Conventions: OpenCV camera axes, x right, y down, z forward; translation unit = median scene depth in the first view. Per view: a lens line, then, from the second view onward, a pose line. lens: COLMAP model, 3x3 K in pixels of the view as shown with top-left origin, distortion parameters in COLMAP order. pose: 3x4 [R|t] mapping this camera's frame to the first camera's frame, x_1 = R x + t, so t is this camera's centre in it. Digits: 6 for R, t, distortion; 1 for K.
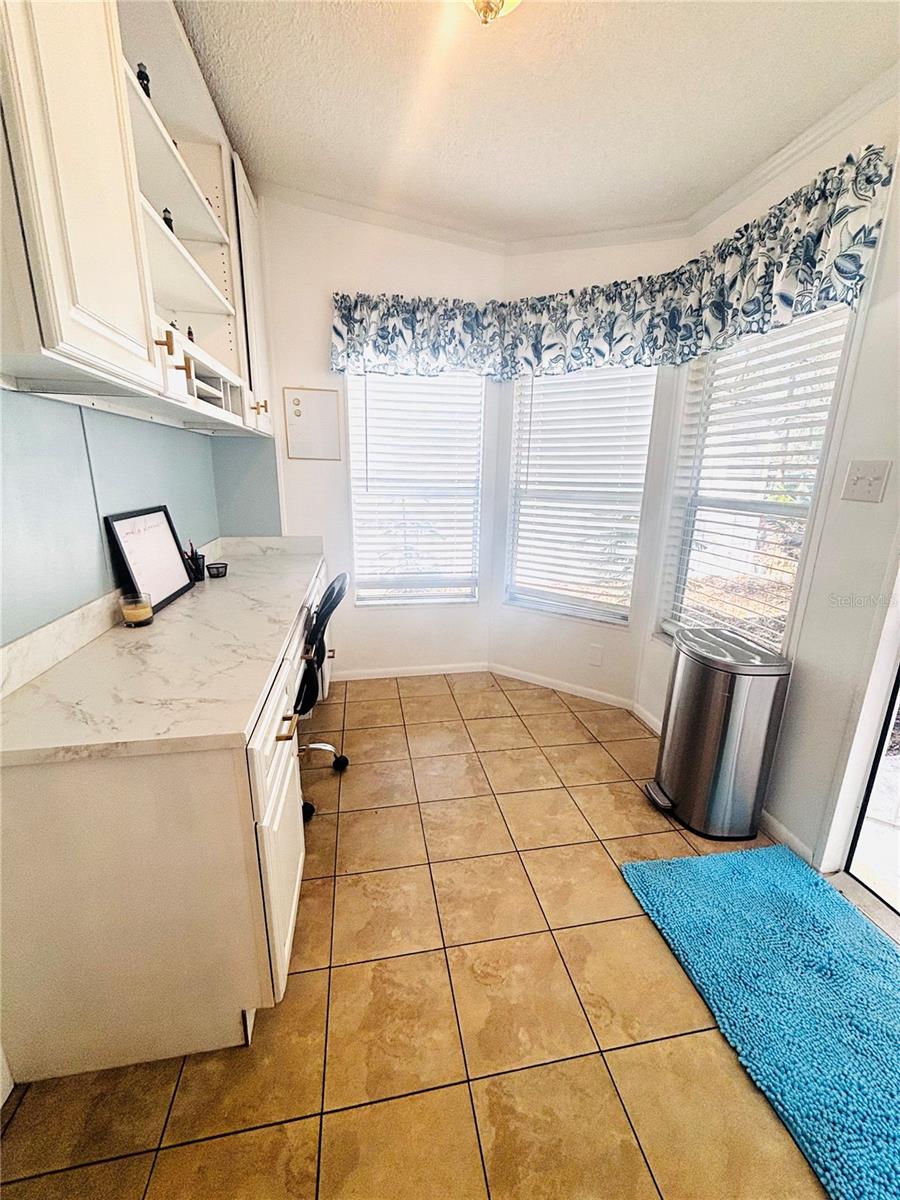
lens RADIAL K [[488.4, 0, 450.1], [0, 488.4, 601.2], [0, 0, 1]] dist [0.006961, -0.000601]
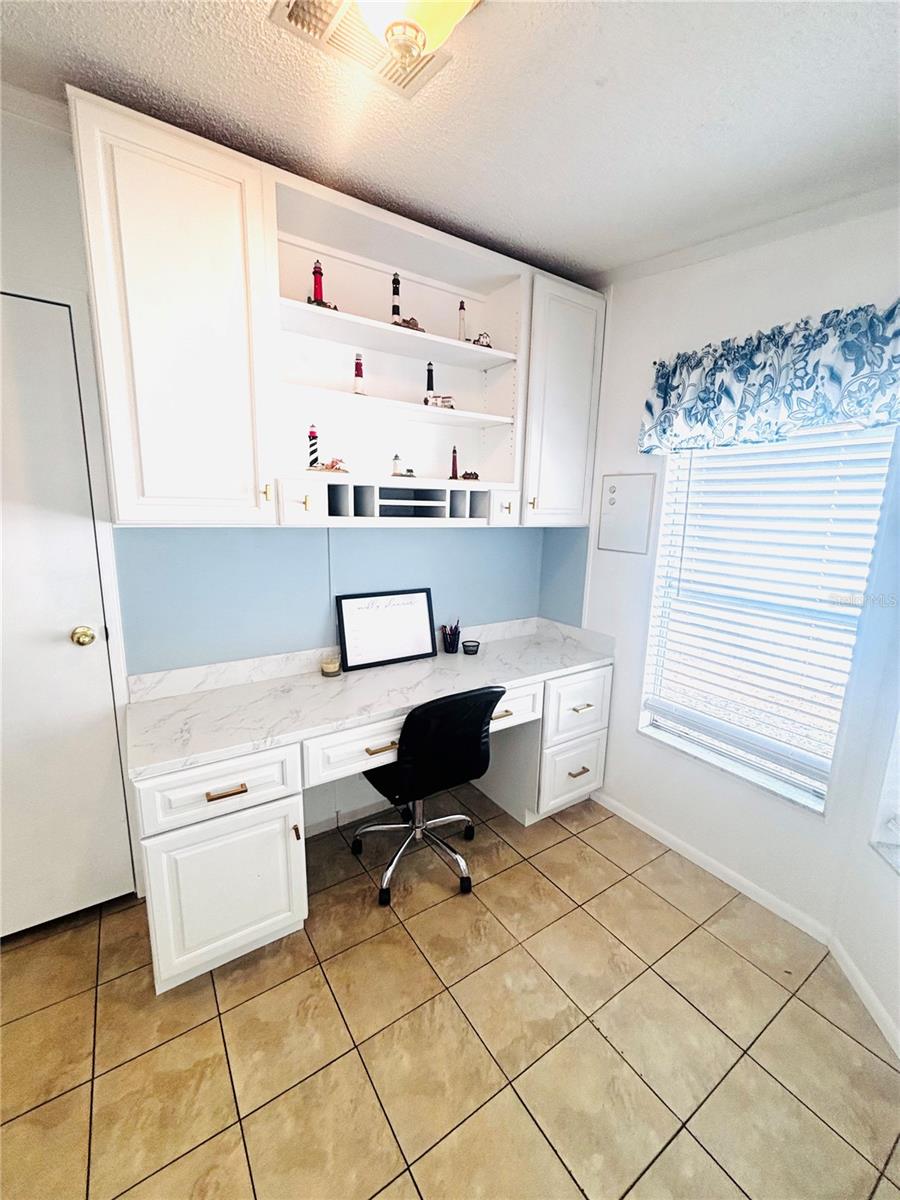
lens RADIAL K [[488.4, 0, 455.0], [0, 488.4, 600.7], [0, 0, 1]] dist [0.006961, -0.000601]
pose [[0.397728, 0.168122, -0.901969, 0.442747], [-0.252295, 0.965211, 0.068659, -0.209431], [0.882134, 0.200255, 0.426308, 0.424936]]
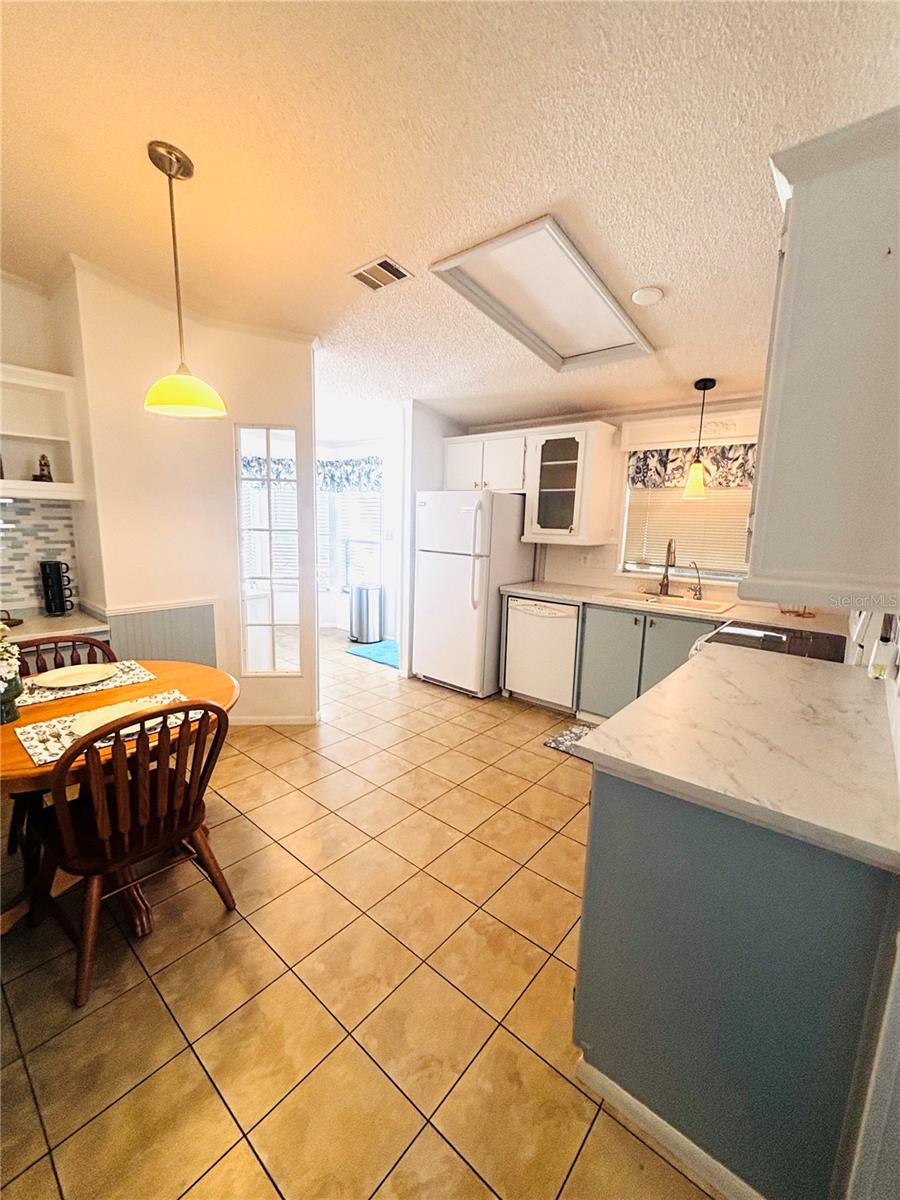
lens RADIAL K [[488.4, 0, 449.1], [0, 488.4, 600.9], [0, 0, 1]] dist [0.006961, -0.000601]
pose [[0.780516, -0.099933, 0.617096, -0.732666], [0.147138, 0.988775, -0.025979, 0.262348], [-0.607573, 0.111075, 0.786459, -1.363005]]
